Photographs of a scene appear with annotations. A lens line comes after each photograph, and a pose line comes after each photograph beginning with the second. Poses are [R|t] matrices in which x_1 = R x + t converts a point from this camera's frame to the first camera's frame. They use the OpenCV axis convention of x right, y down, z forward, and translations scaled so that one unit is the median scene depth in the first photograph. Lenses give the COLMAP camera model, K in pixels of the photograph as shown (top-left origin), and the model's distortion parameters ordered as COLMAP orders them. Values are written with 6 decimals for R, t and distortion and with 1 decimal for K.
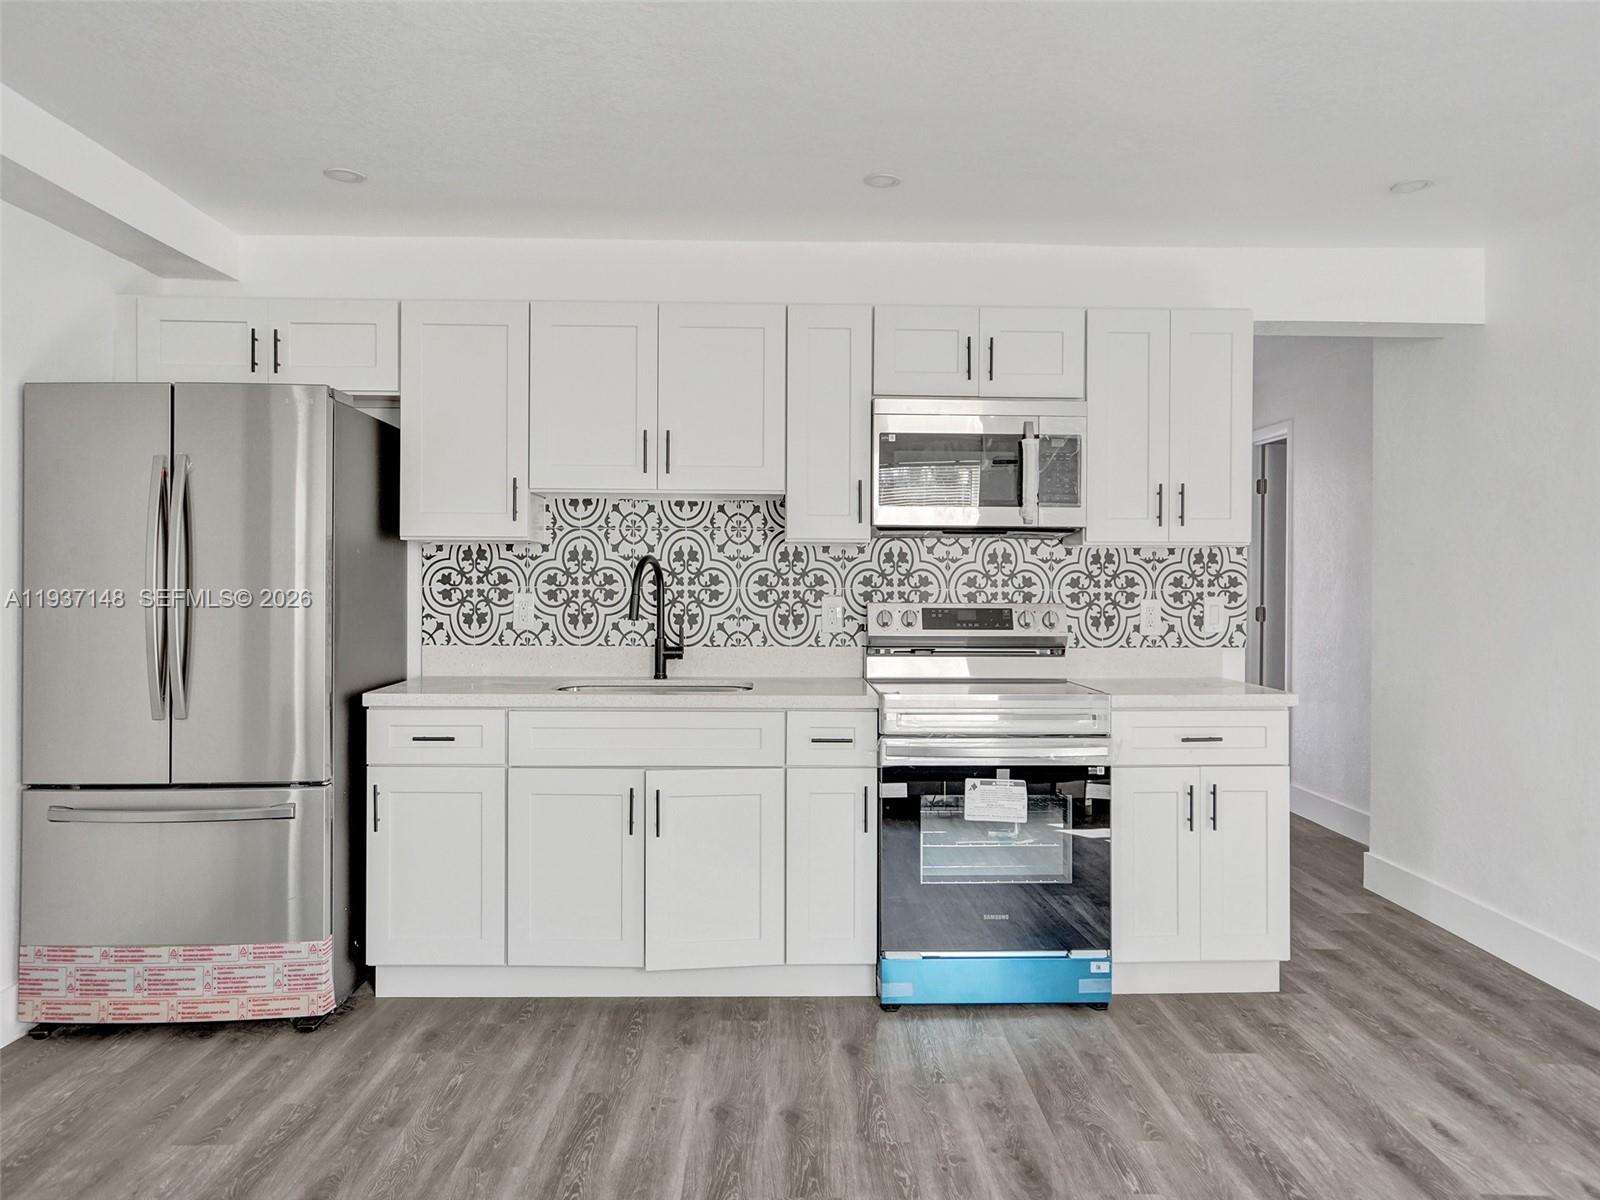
lens RADIAL K [[1125.9, 0, 793.9], [0, 1125.9, 583.6], [0, 0, 1]] dist [-0.024783, 0.046811]
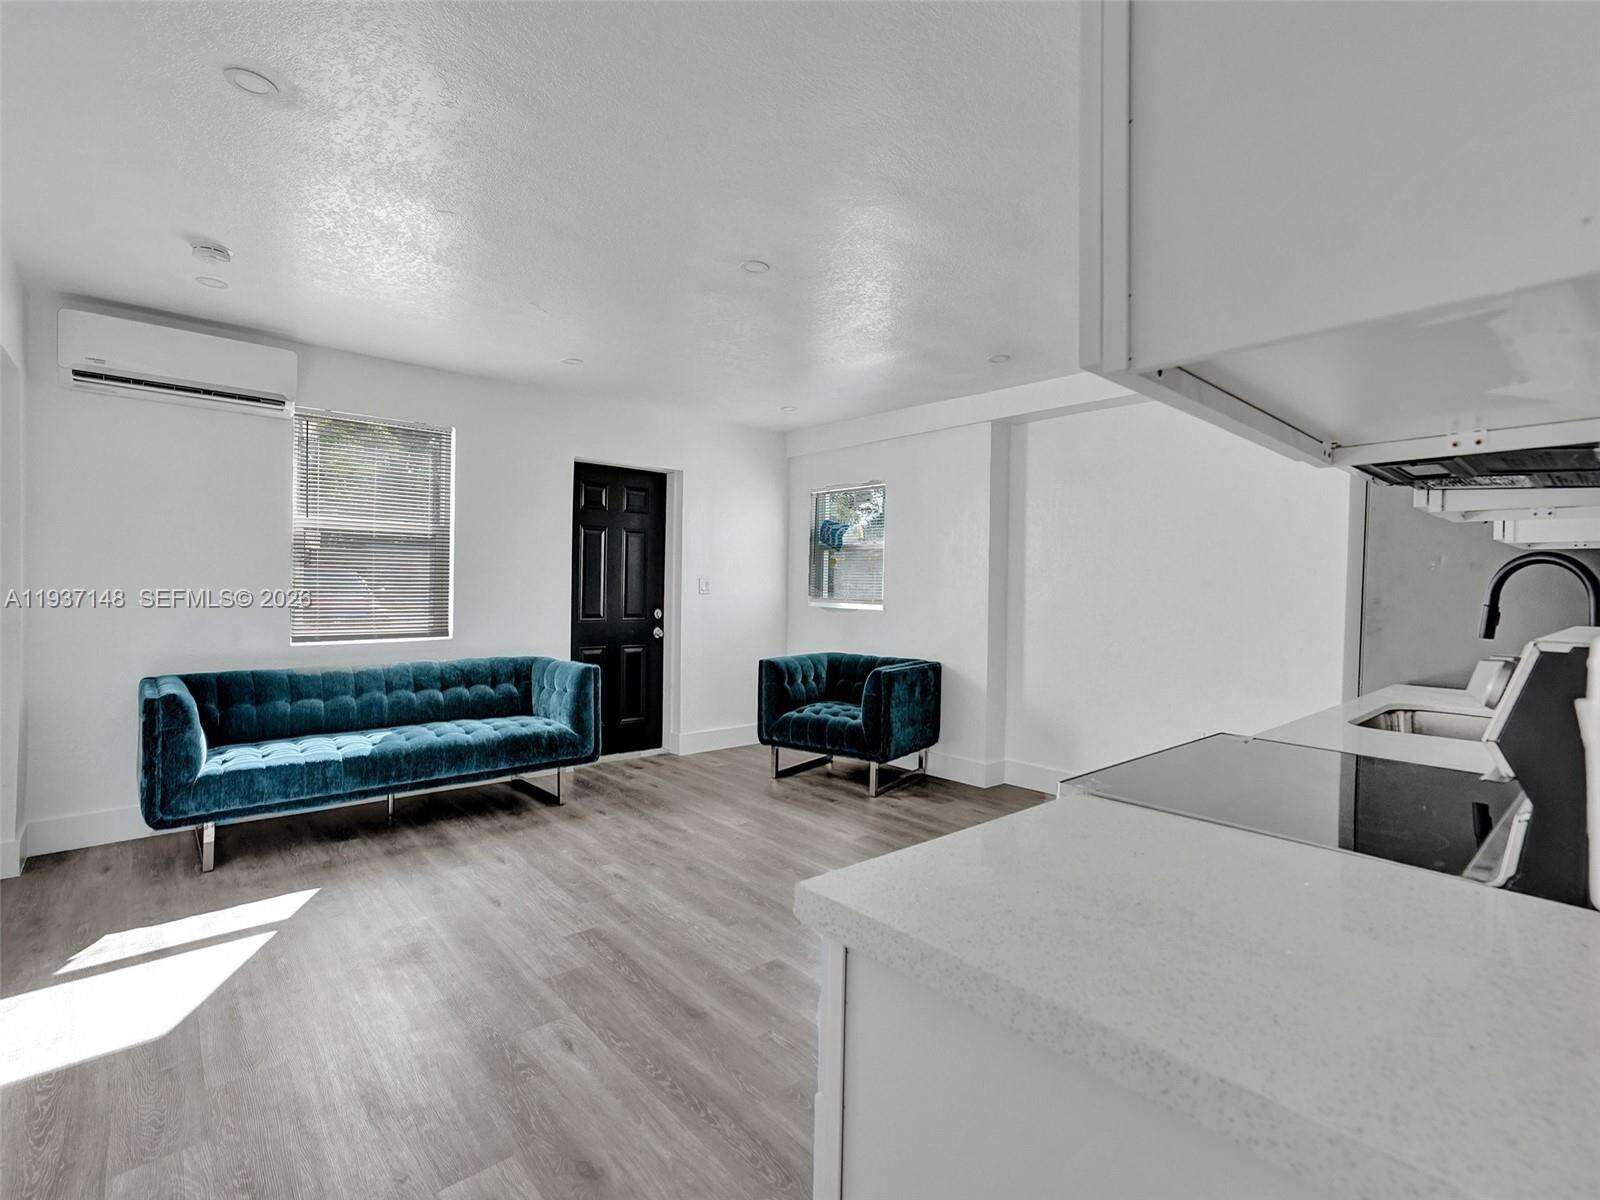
lens RADIAL K [[781.0, 0, 793.2], [0, 781.0, 597.2], [0, 0, 1]] dist [-0.001818, 0.000442]
pose [[-0.769115, -0.007550, -0.639066, 0.530007], [-0.024337, 0.999551, 0.017482, 0.005085], [0.638647, 0.028999, -0.768953, 1.033265]]
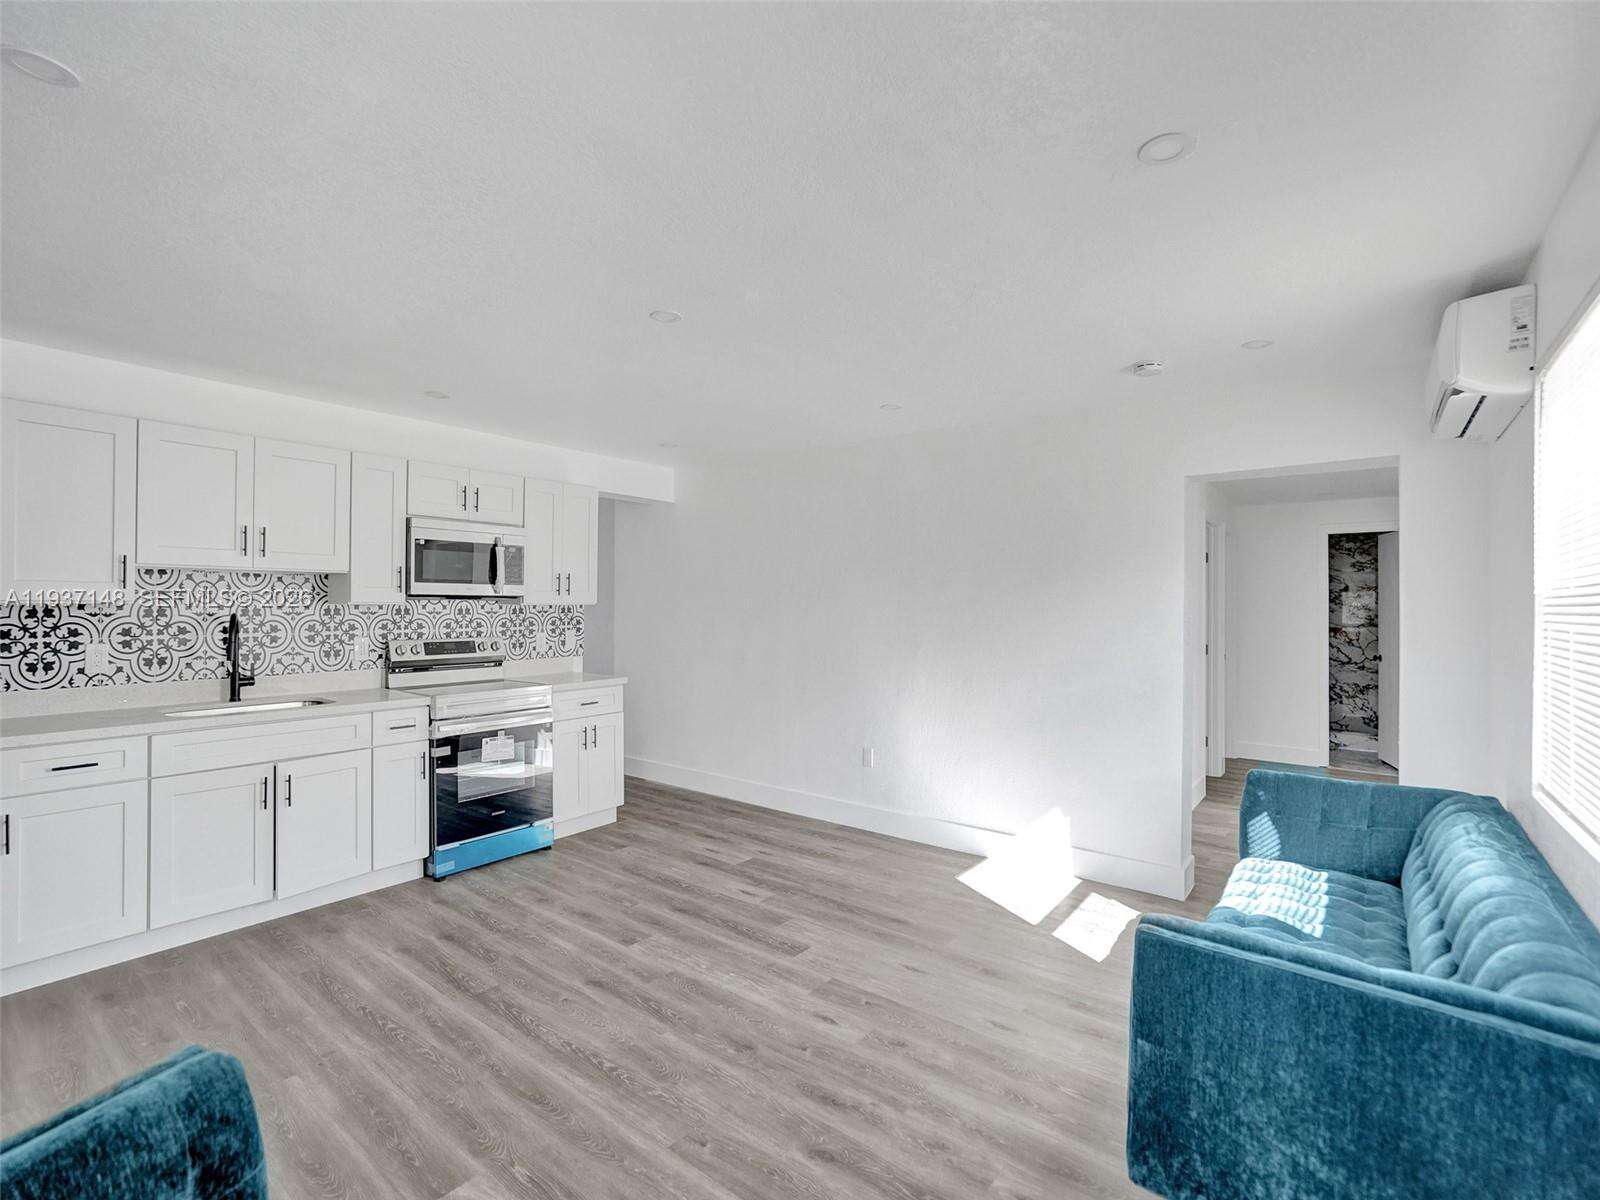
lens RADIAL K [[745.6, 0, 784.2], [0, 745.6, 601.1], [0, 0, 1]] dist [-0.020761, 0.017708]
pose [[0.641354, 0.001267, 0.767244, -0.382403], [0.000867, 0.999997, -0.002376, -0.036045], [-0.767245, 0.002189, 0.641351, -0.108493]]
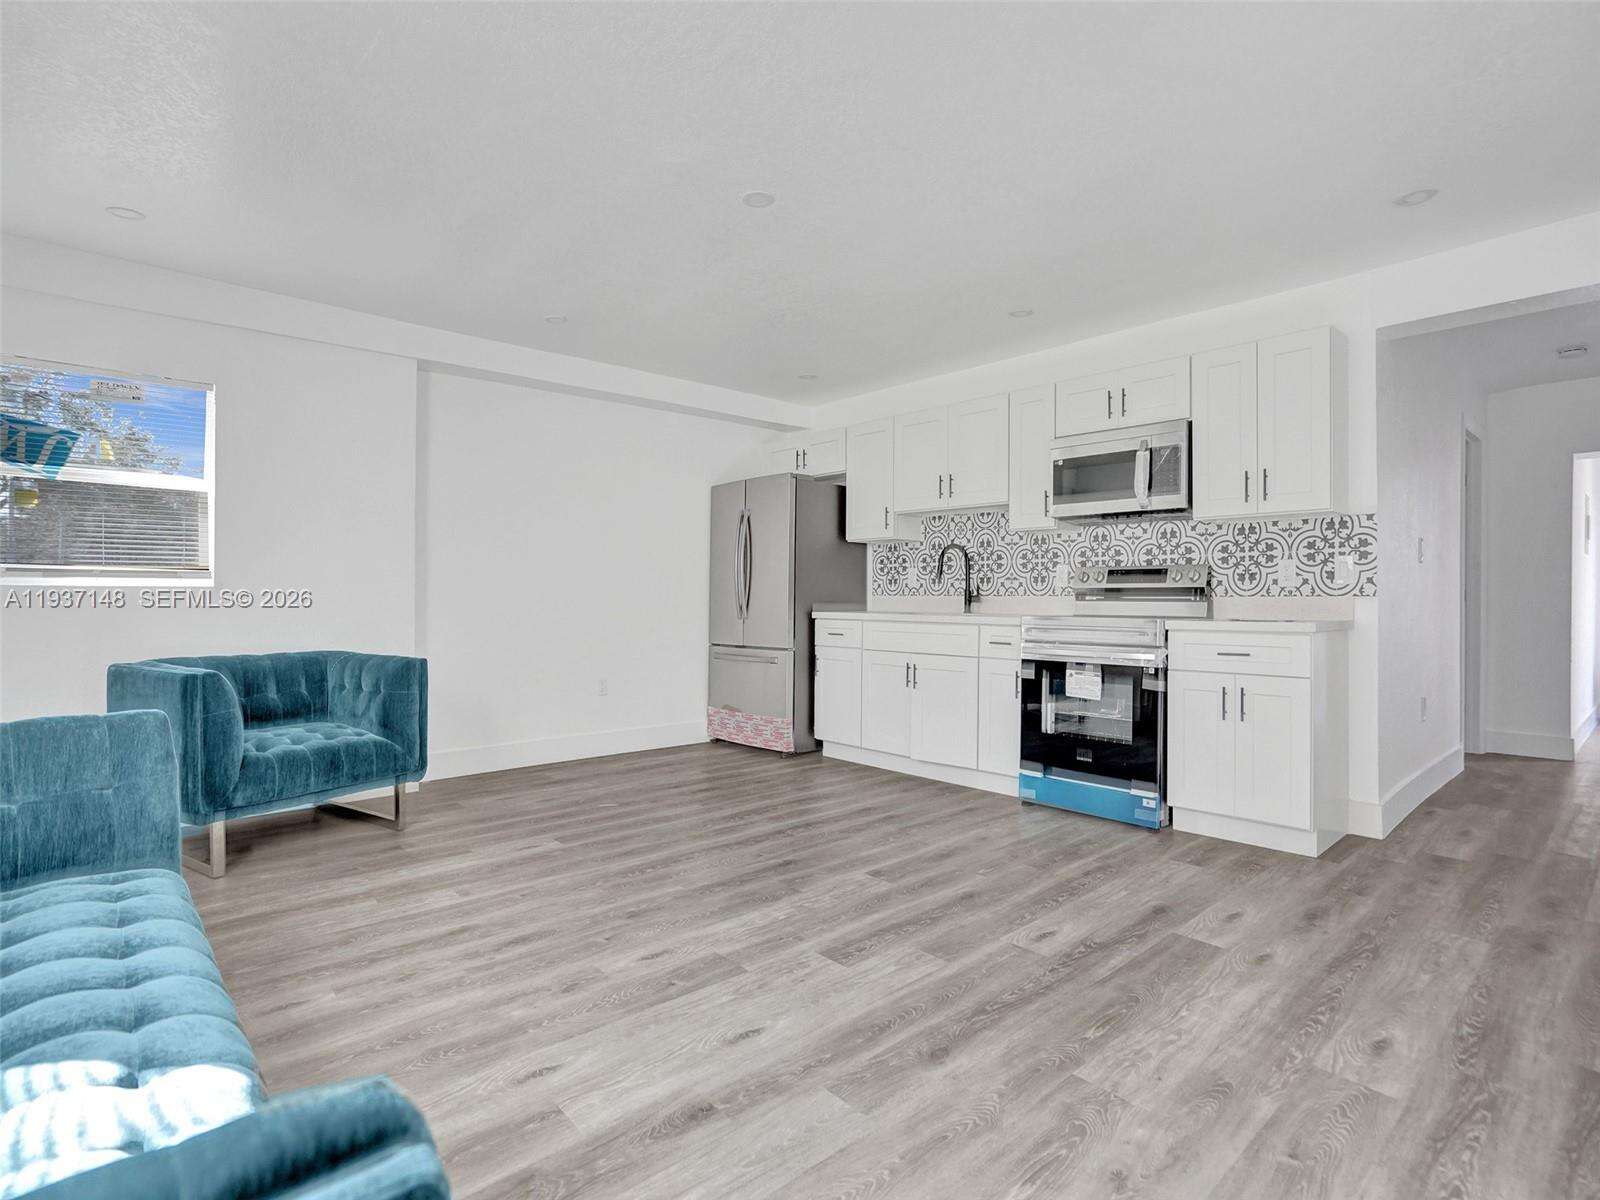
lens RADIAL K [[787.9, 0, 808.2], [0, 787.9, 598.6], [0, 0, 1]] dist [-0.024138, 0.000759]
pose [[0.667515, -0.000844, -0.744596, 0.636258], [-0.002975, 0.999988, -0.003799, 0.066185], [0.744590, 0.004751, 0.667505, -0.022213]]
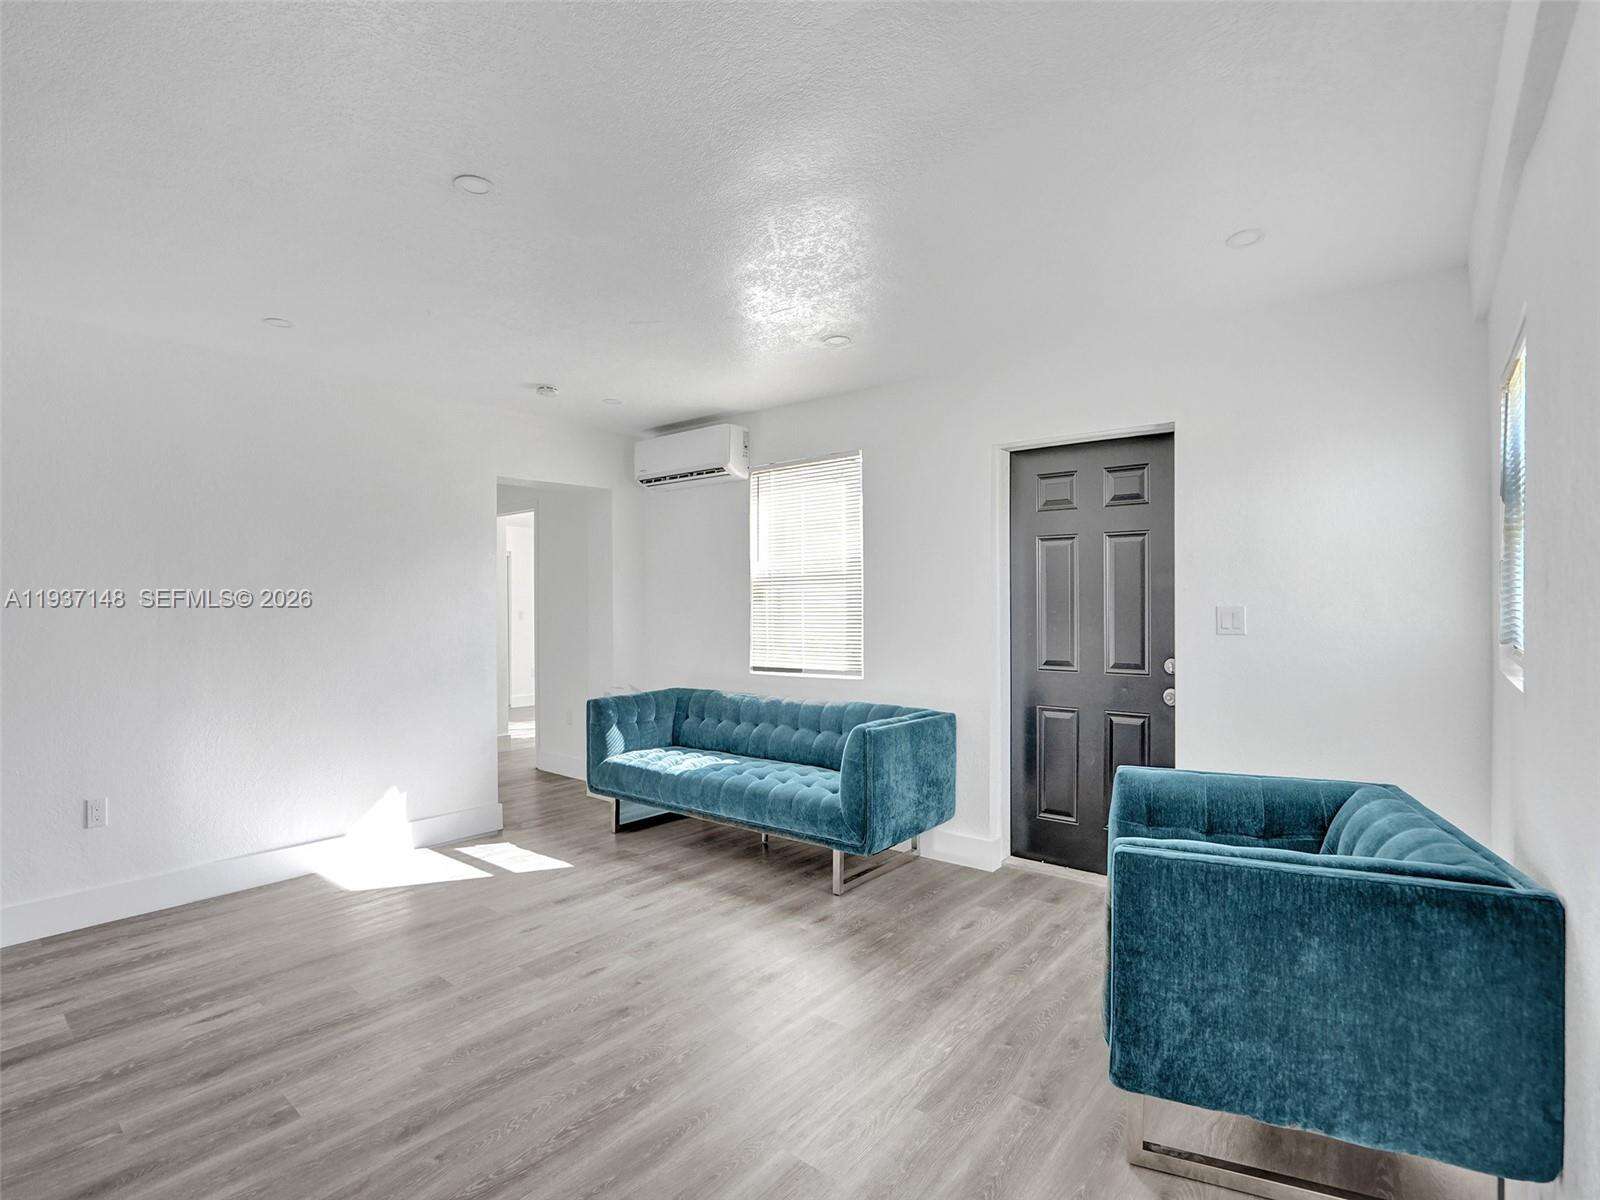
lens RADIAL K [[770.1, 0, 800.0], [0, 770.1, 600.0], [0, 0, 1]] dist [-0.075289, 0.027207]
pose [[-0.763621, 0.004486, 0.645649, -0.443780], [0.004030, 0.999989, -0.002181, -0.006945], [-0.645652, 0.000937, -0.763631, 0.673611]]
